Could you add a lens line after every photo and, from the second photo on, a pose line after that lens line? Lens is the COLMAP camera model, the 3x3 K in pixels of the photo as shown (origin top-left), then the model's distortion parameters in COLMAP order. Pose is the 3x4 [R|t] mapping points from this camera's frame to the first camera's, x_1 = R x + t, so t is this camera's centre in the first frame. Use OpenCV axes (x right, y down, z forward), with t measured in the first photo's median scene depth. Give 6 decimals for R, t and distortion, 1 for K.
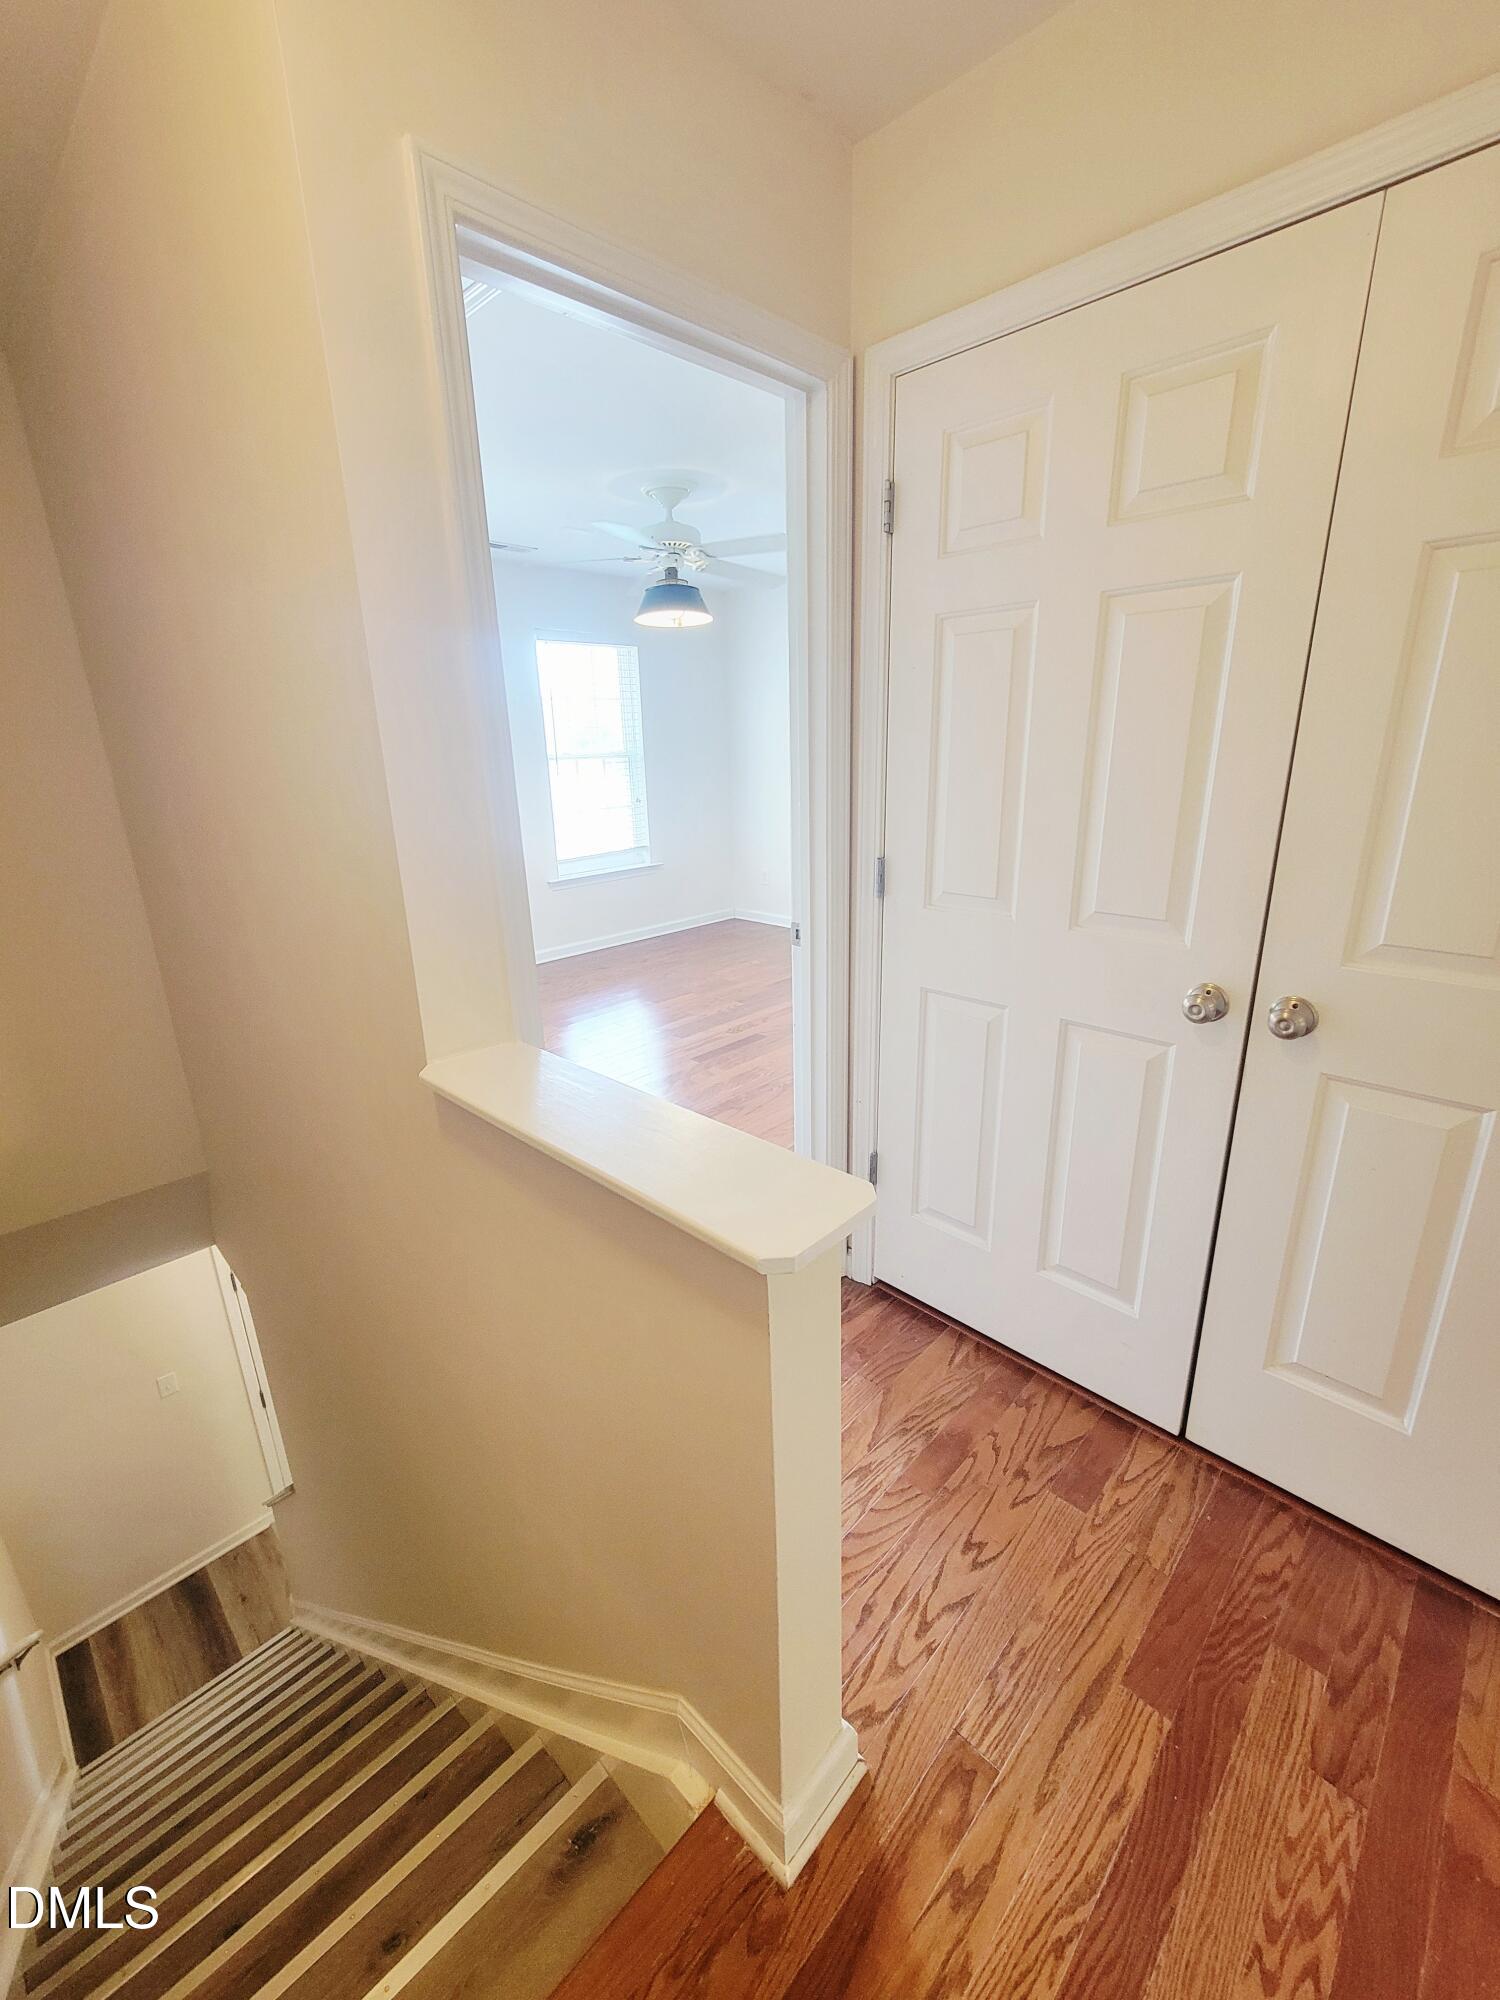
lens RADIAL K [[814.4, 0, 748.2], [0, 814.4, 990.9], [0, 0, 1]] dist [0.006098, -0.005351]
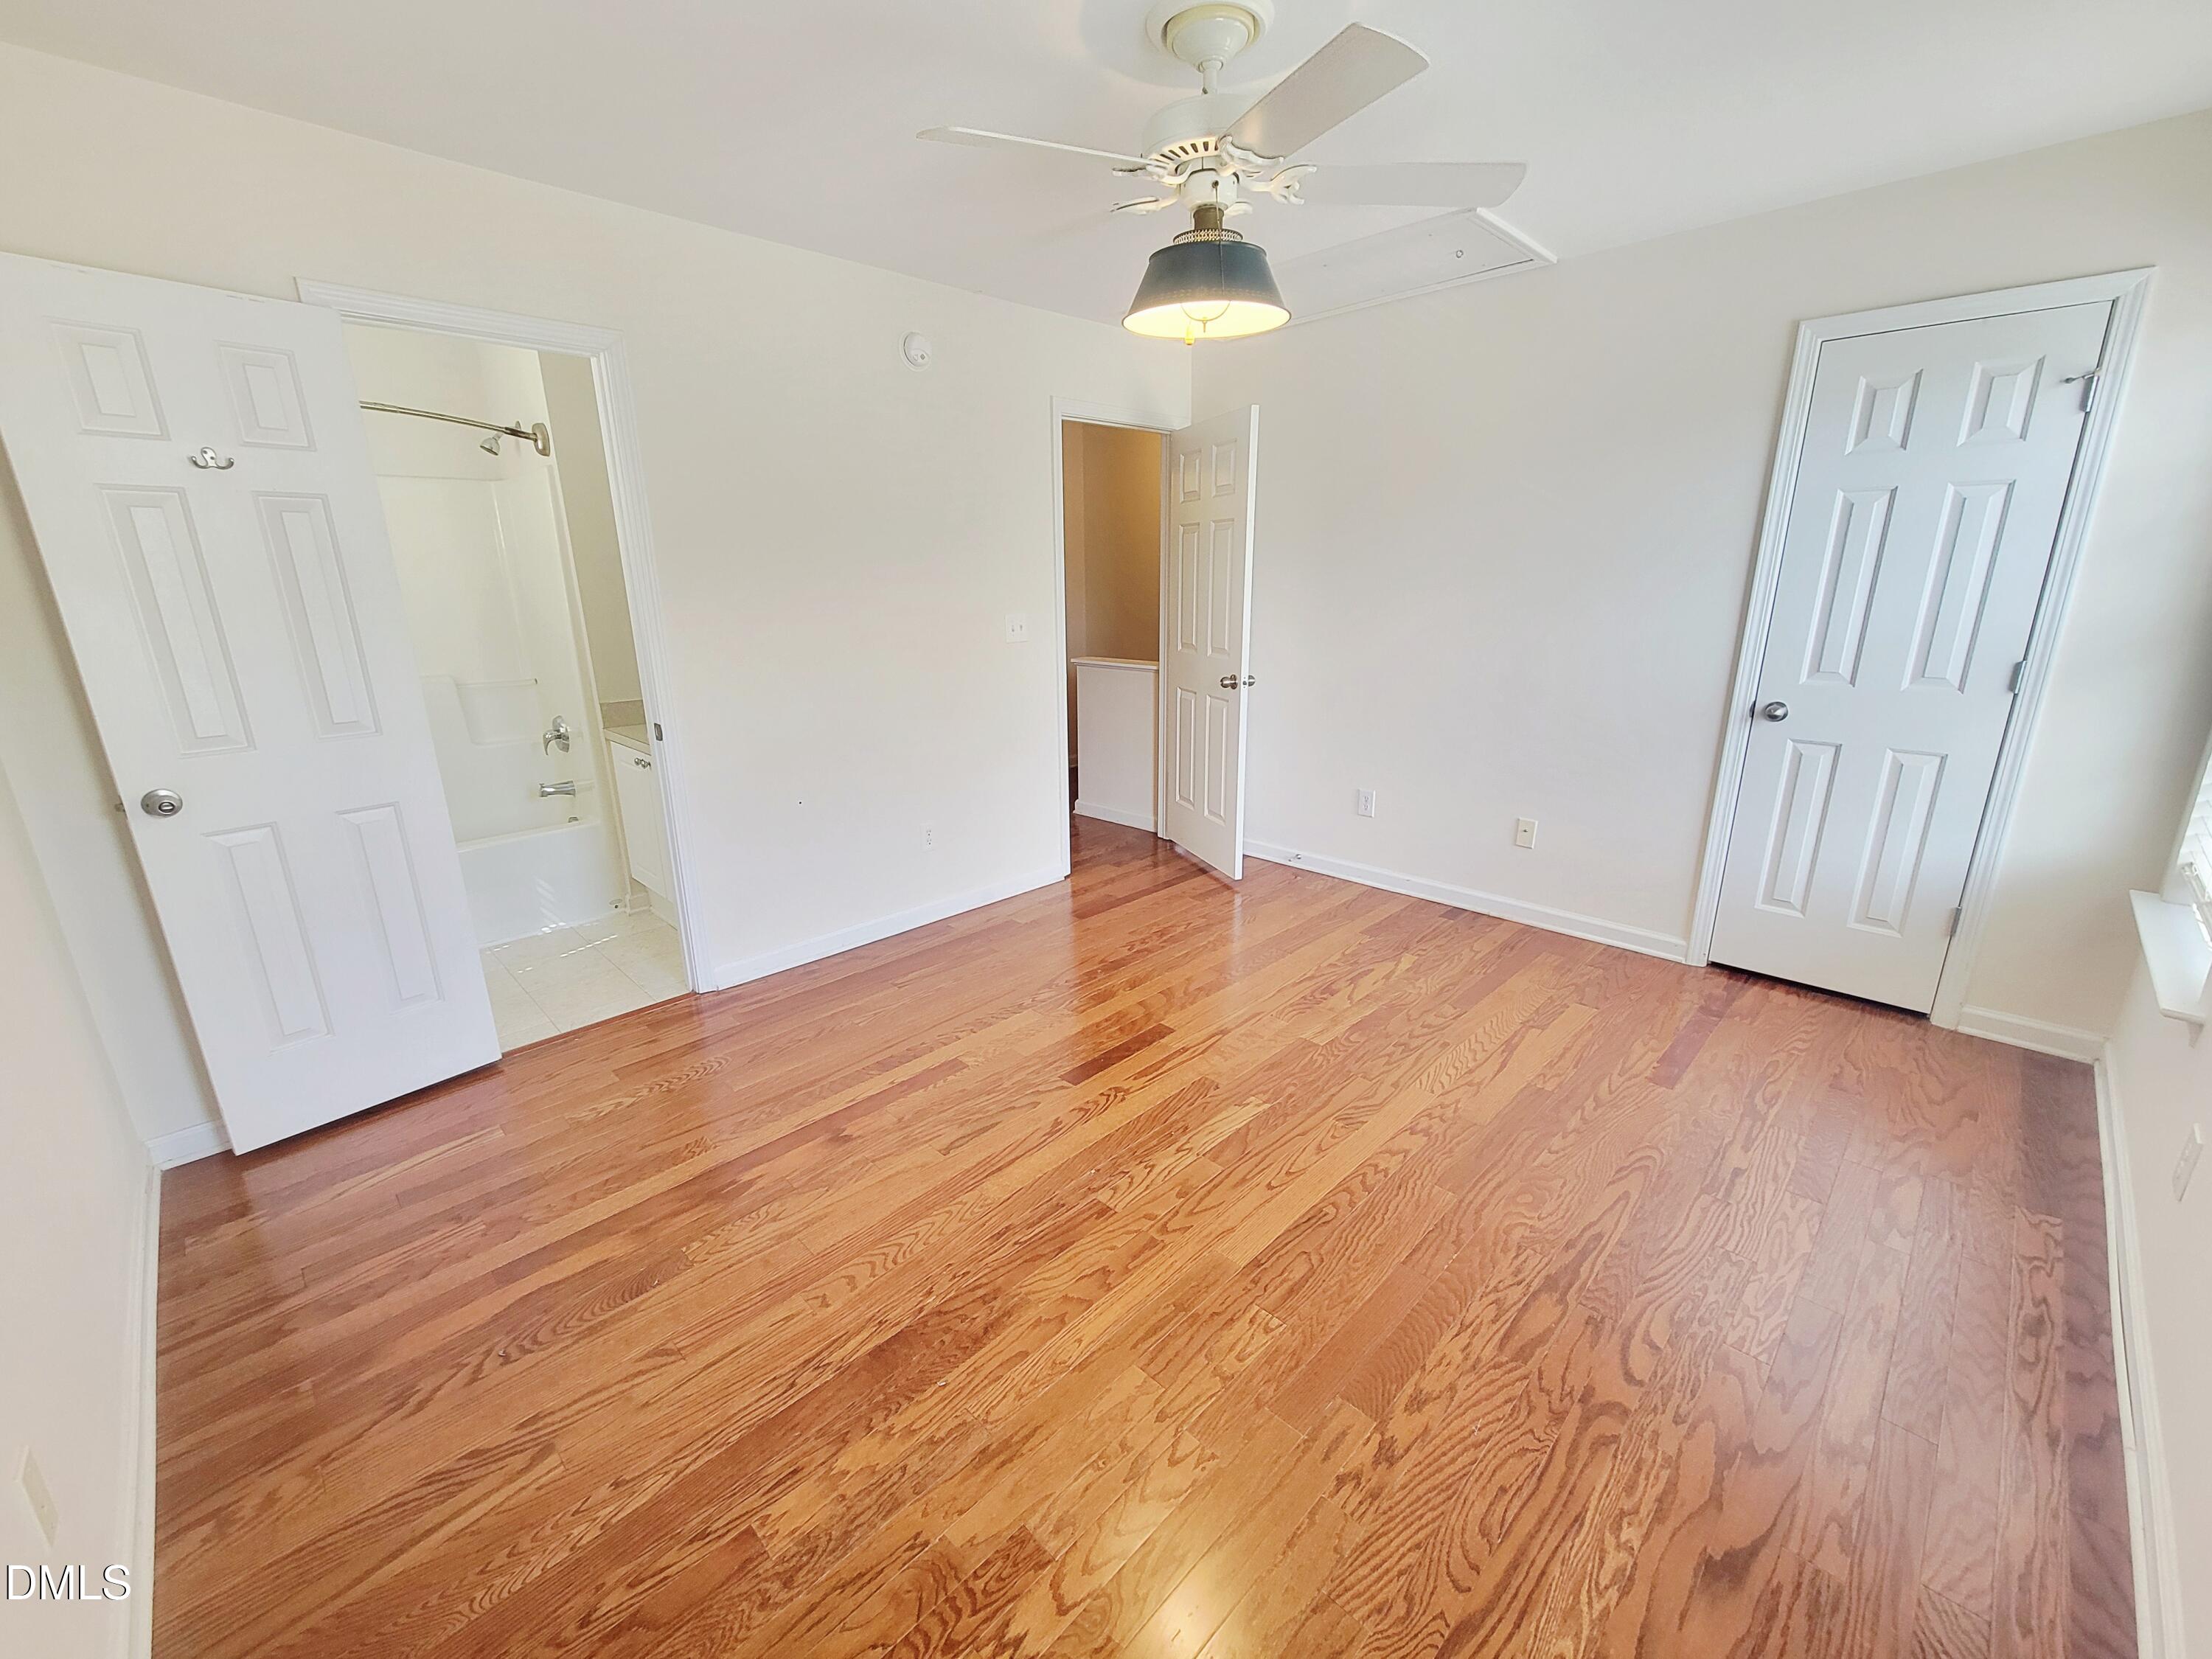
lens RADIAL K [[900.7, 0, 1087.4], [0, 900.7, 832.6], [0, 0, 1]] dist [0.006098, -0.005351]
pose [[-0.998945, 0.030869, 0.033999, -0.071129], [0.044440, 0.836394, 0.546325, -1.237120], [-0.011572, 0.547259, -0.836883, 4.015445]]
